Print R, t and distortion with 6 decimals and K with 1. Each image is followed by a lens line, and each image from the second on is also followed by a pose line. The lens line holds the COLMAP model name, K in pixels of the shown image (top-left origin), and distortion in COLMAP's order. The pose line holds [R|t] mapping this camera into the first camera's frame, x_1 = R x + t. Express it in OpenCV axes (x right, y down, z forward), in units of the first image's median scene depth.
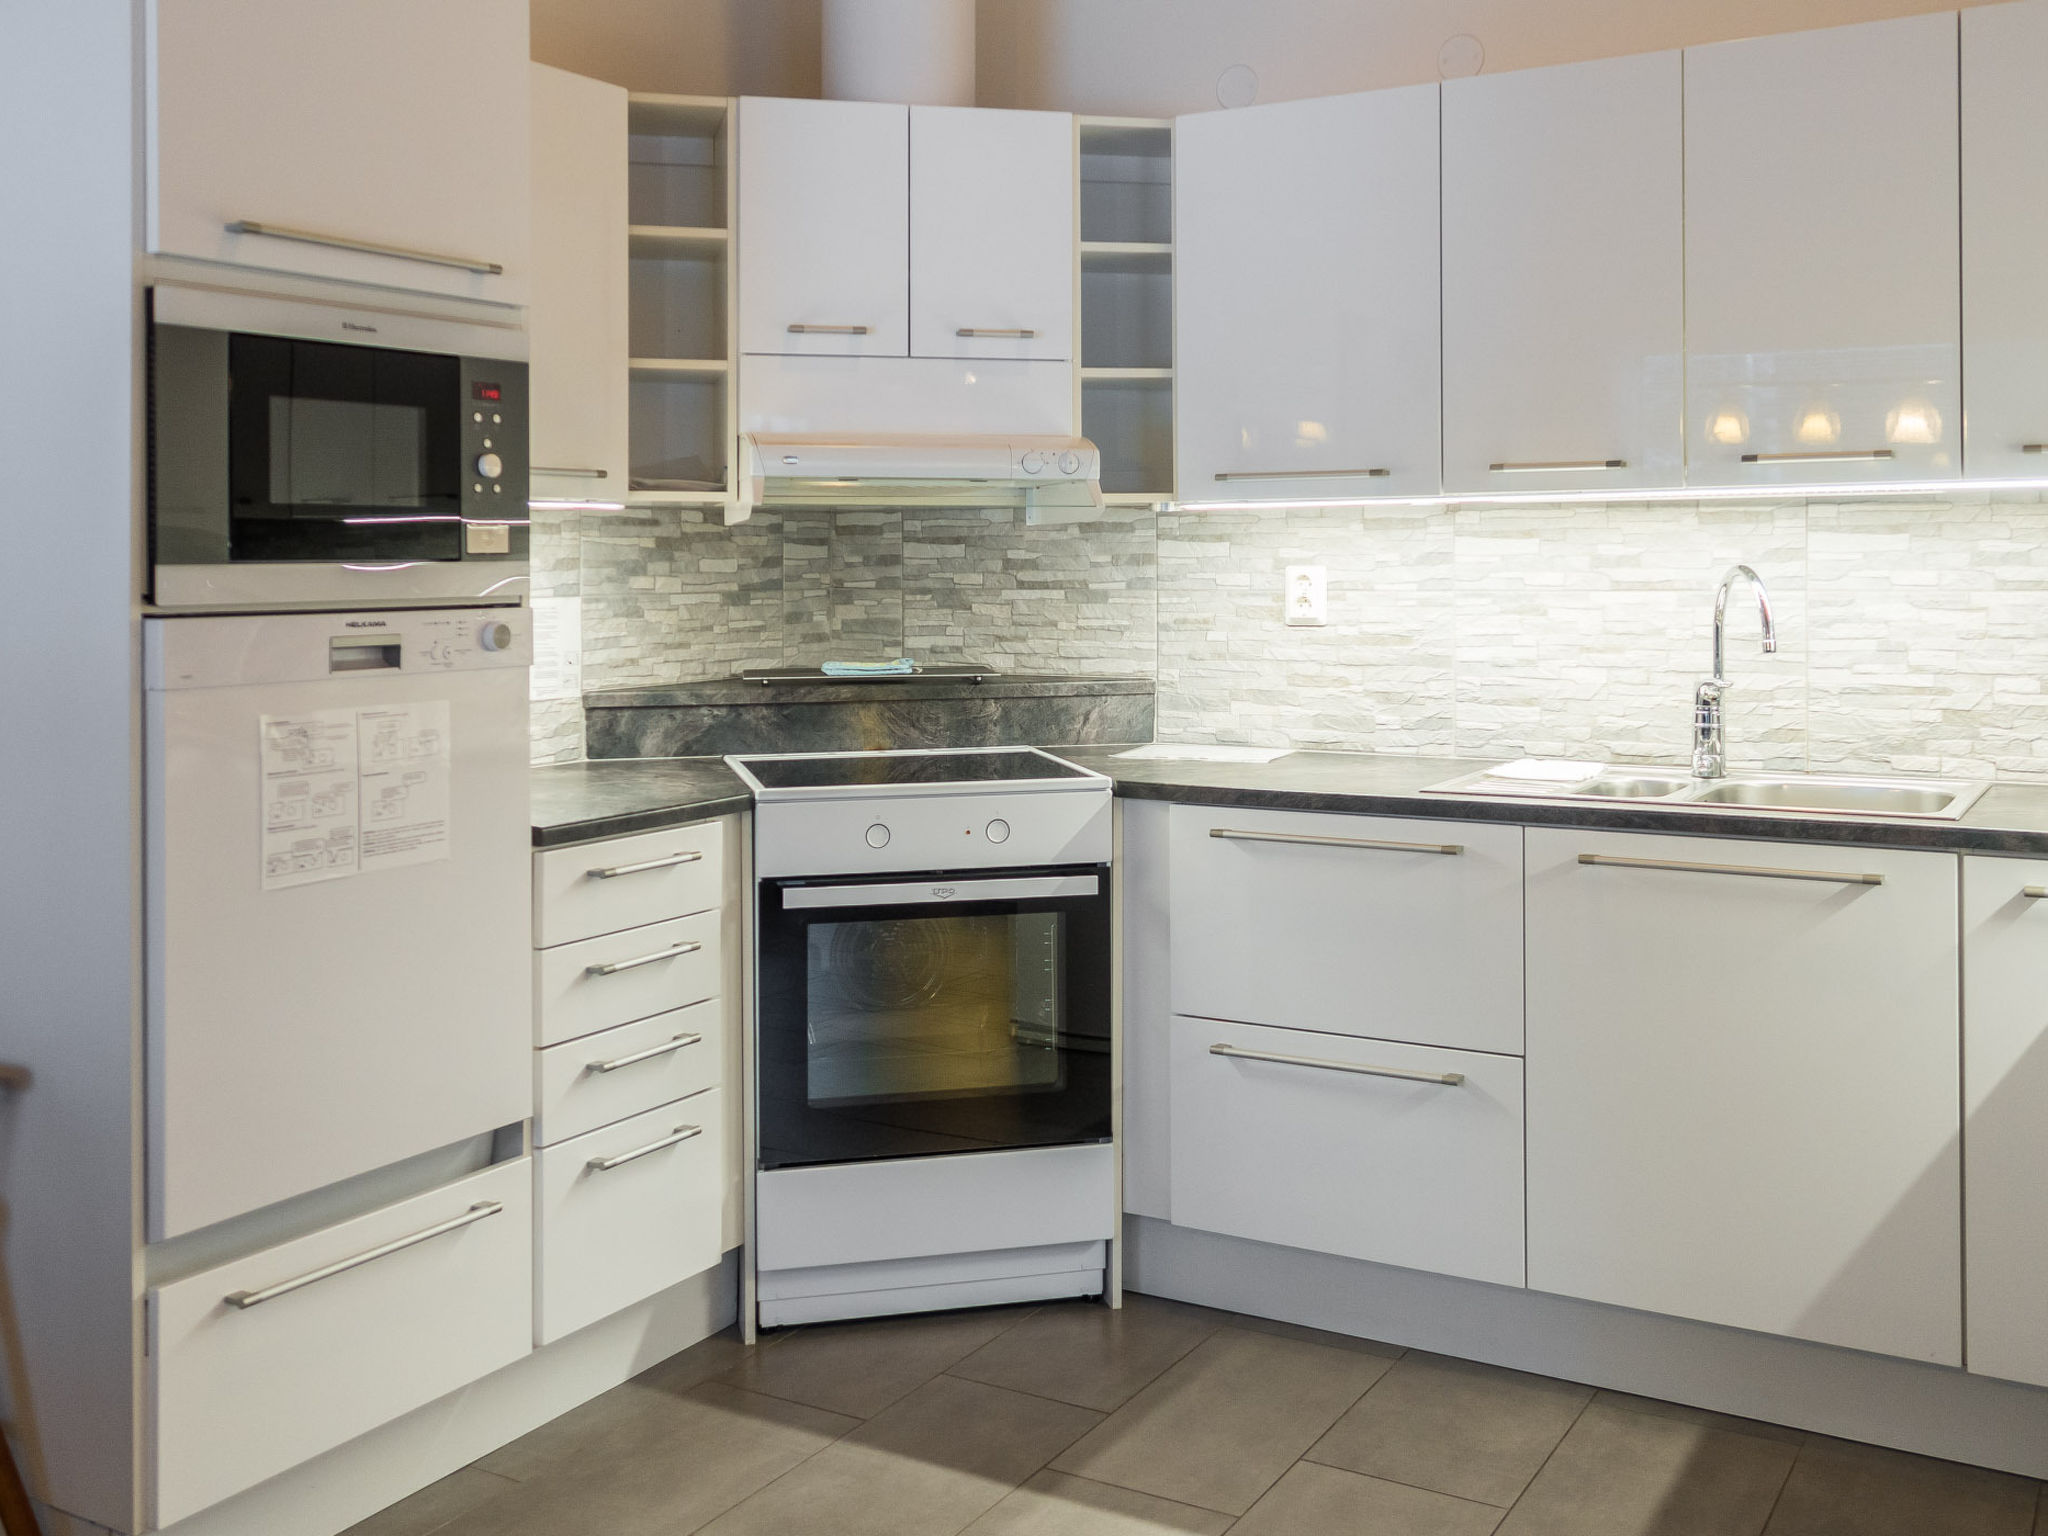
lens RADIAL K [[2042.2, 0, 1022.6], [0, 2042.2, 779.3], [0, 0, 1]] dist [0.038499, 0.000000]
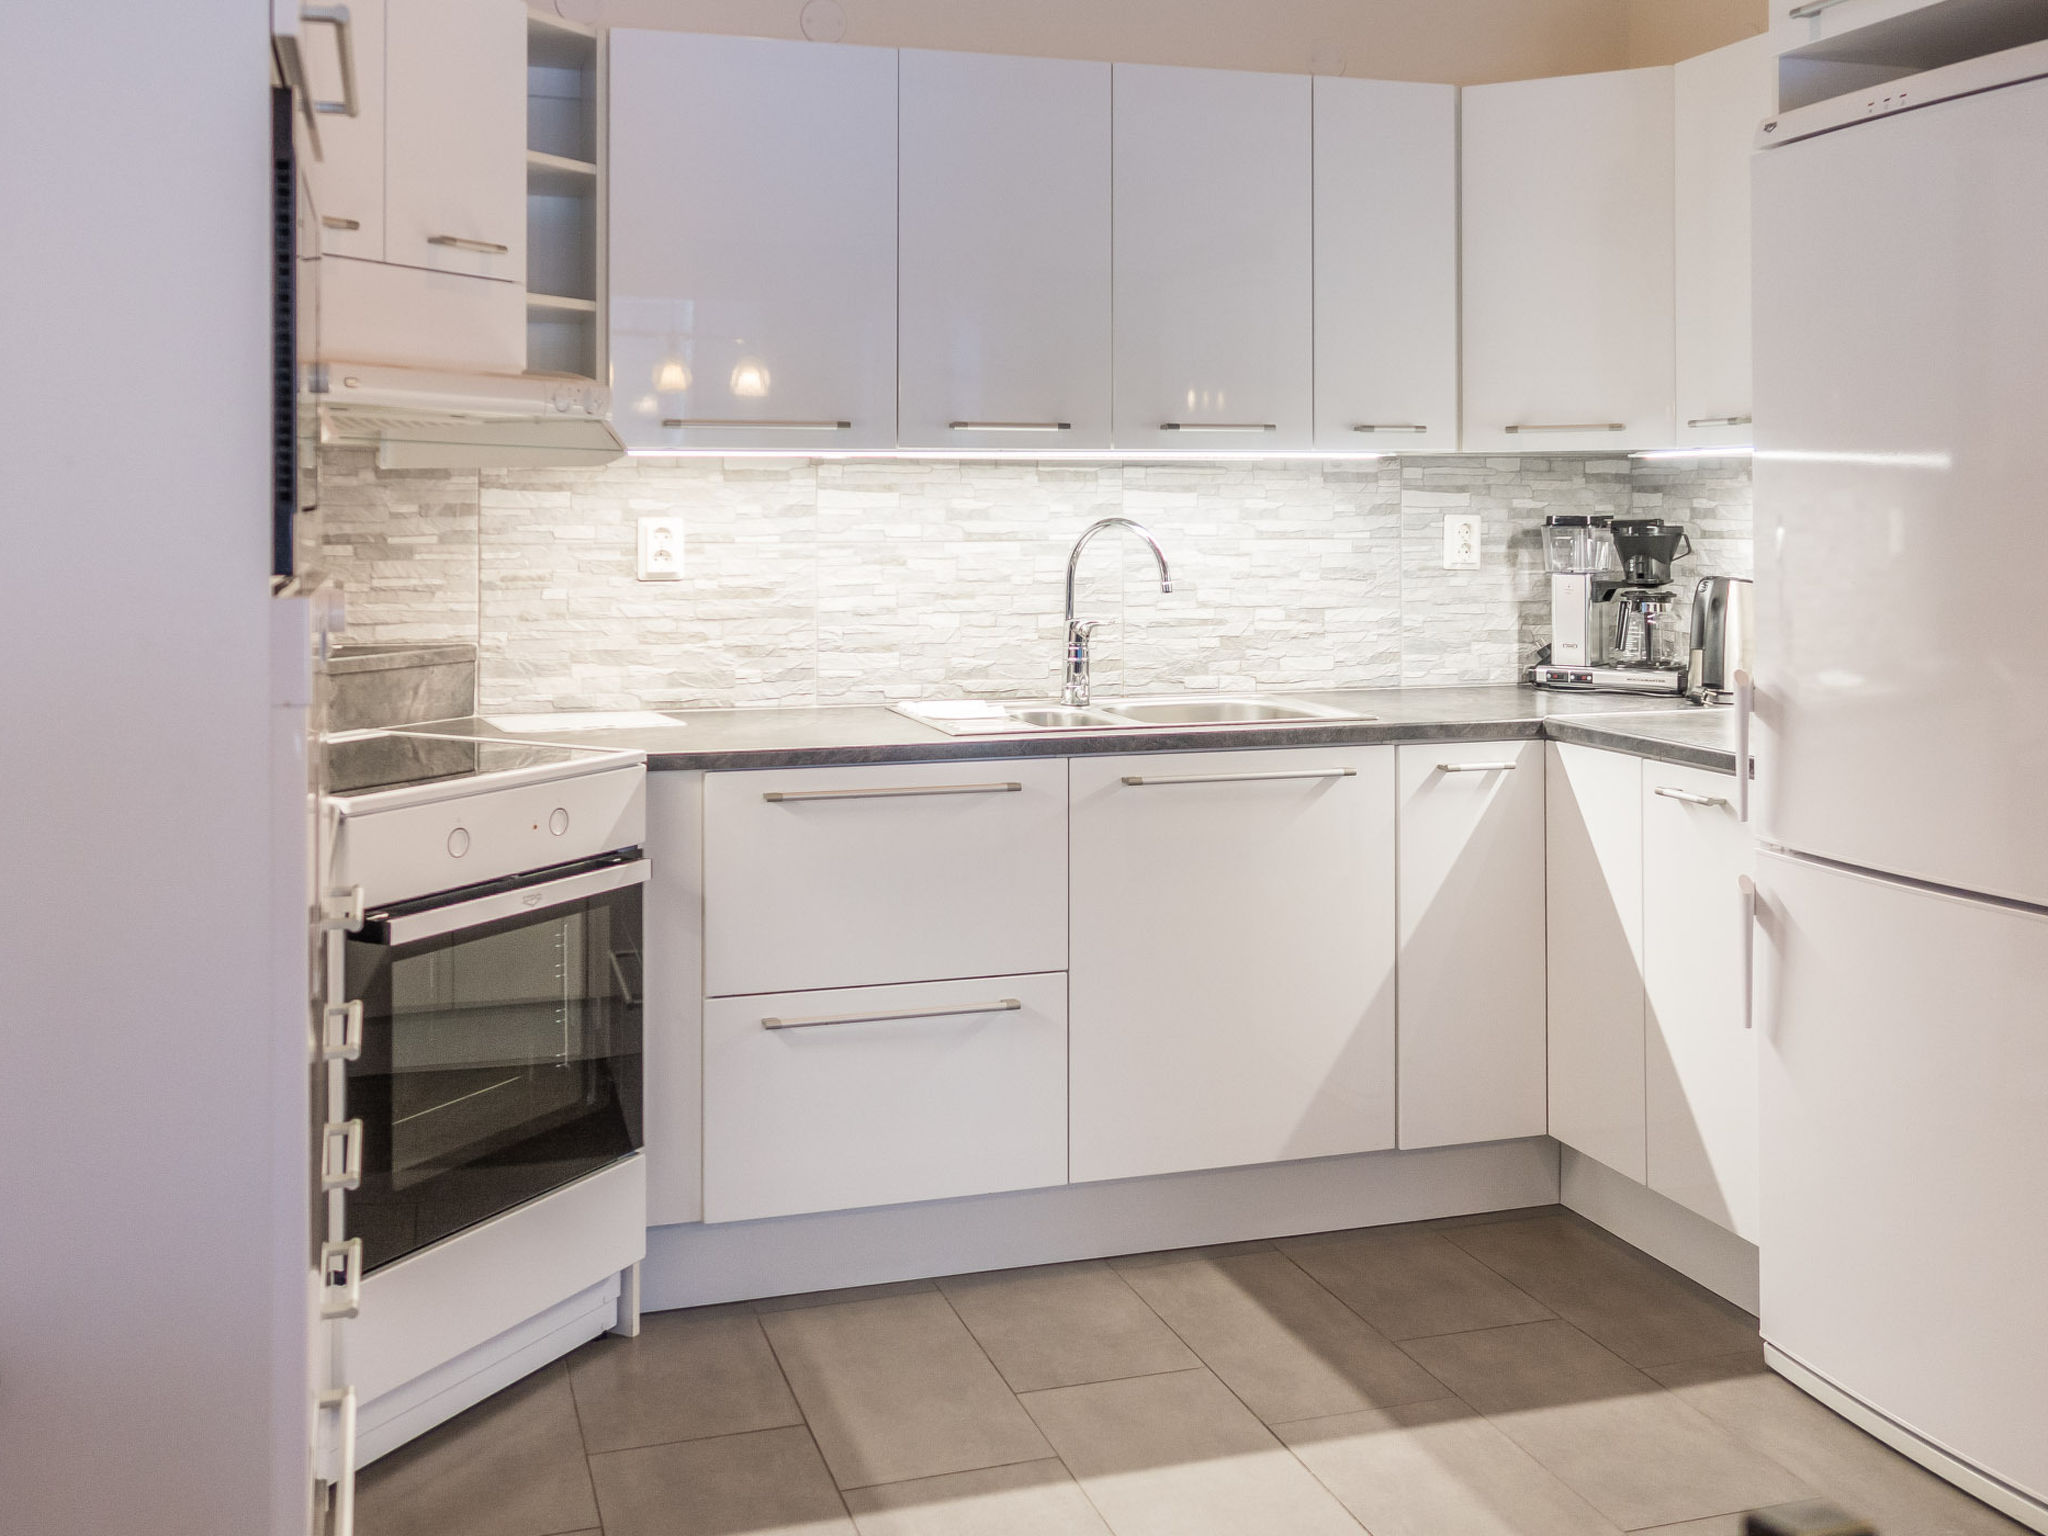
lens RADIAL K [[2042.2, 0, 1039.9], [0, 2042.2, 719.3], [0, 0, 1]] dist [0.038499, 0.000000]
pose [[0.659805, -0.072392, 0.747942, -0.509624], [0.078104, 0.996564, 0.027556, -0.025305], [-0.747367, 0.040235, 0.663192, 0.260071]]
